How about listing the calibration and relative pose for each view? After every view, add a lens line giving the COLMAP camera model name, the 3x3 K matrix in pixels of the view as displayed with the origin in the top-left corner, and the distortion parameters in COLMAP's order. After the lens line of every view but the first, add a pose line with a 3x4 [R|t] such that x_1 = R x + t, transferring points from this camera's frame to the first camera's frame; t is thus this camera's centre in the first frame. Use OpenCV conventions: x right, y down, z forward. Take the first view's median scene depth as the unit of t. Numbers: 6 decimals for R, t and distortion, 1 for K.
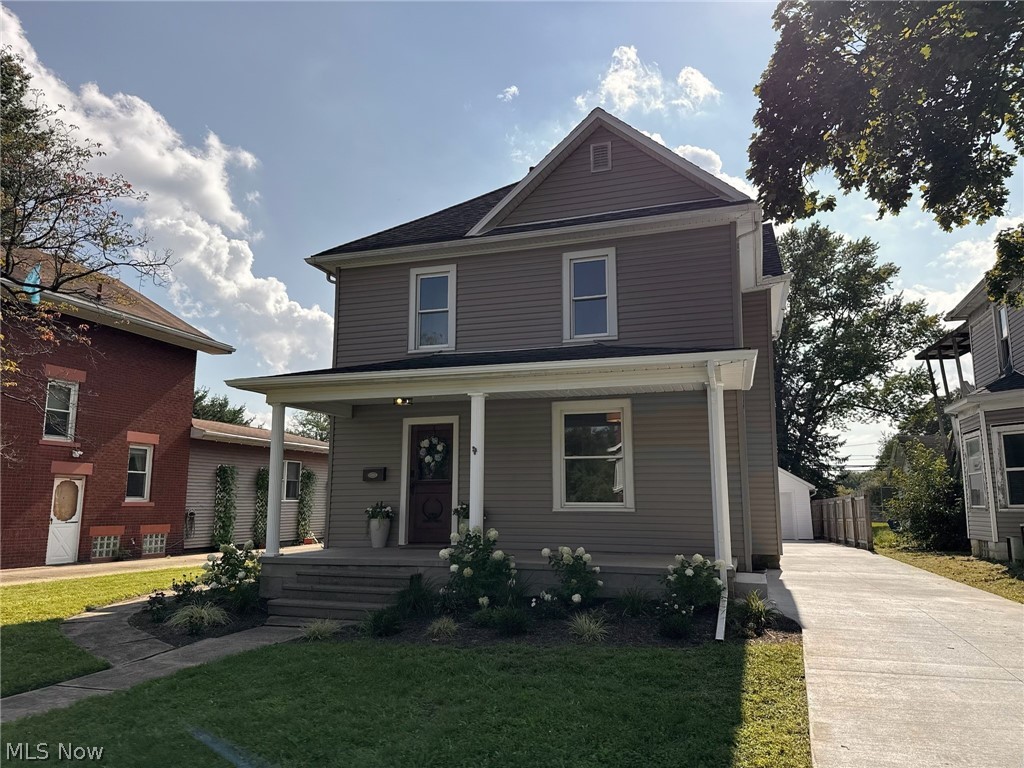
lens RADIAL K [[737.4, 0, 512.0], [0, 737.4, 384.0], [0, 0, 1]] dist [0.109303, -0.183950]
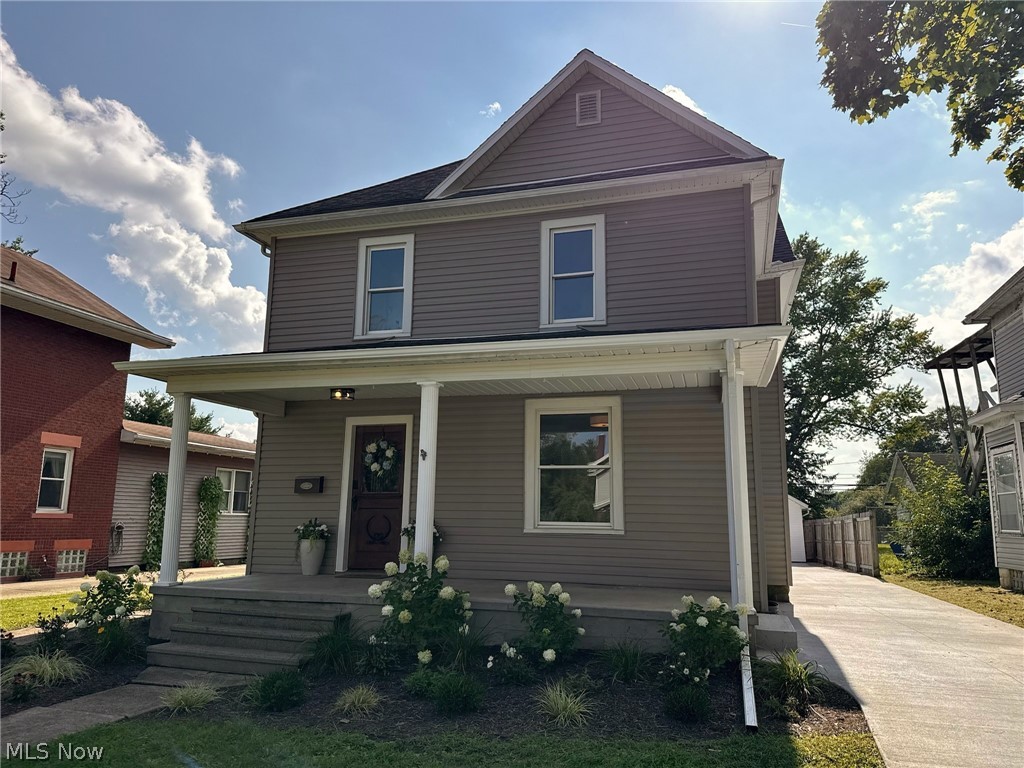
lens RADIAL K [[737.4, 0, 512.0], [0, 737.4, 384.0], [0, 0, 1]] dist [0.109303, -0.183950]
pose [[0.999525, 0.017218, 0.025550, 0.016539], [-0.016703, 0.999656, -0.020214, 0.022340], [-0.025890, 0.019778, 0.999469, 0.162154]]
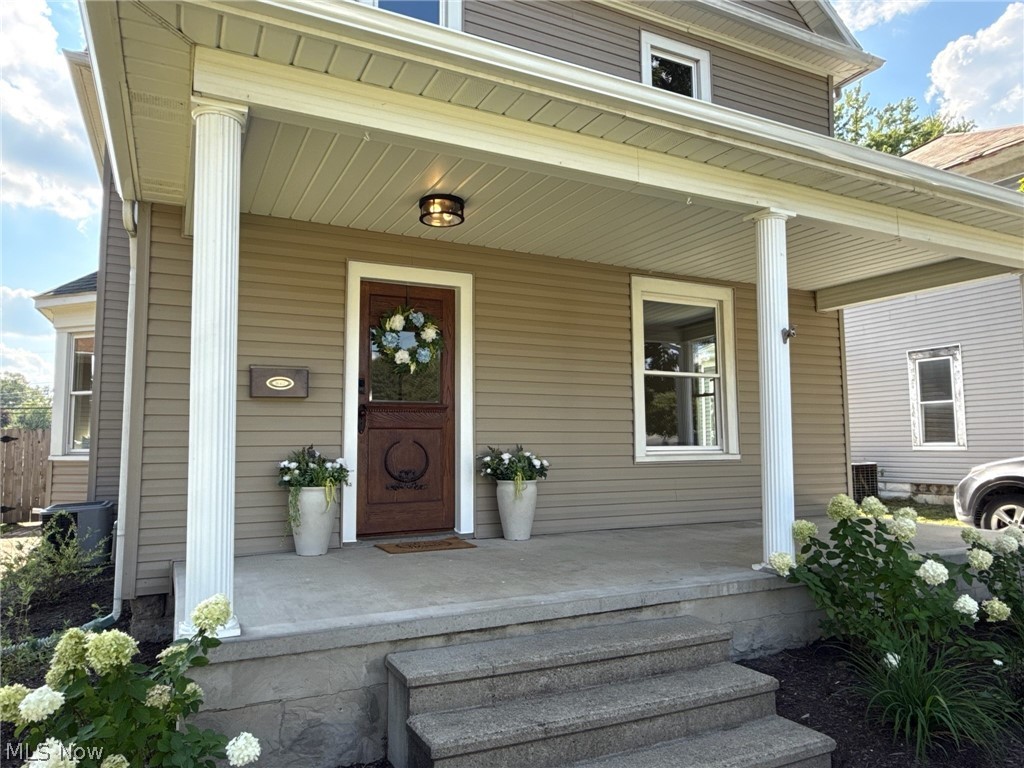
lens RADIAL K [[686.0, 0, 512.0], [0, 686.0, 384.0], [0, 0, 1]] dist [-0.000147, -0.000023]
pose [[0.706920, 0.059900, 0.704752, -0.358618], [-0.104646, 0.994299, 0.020457, 0.099906], [-0.699509, -0.088211, 0.709158, 0.624104]]
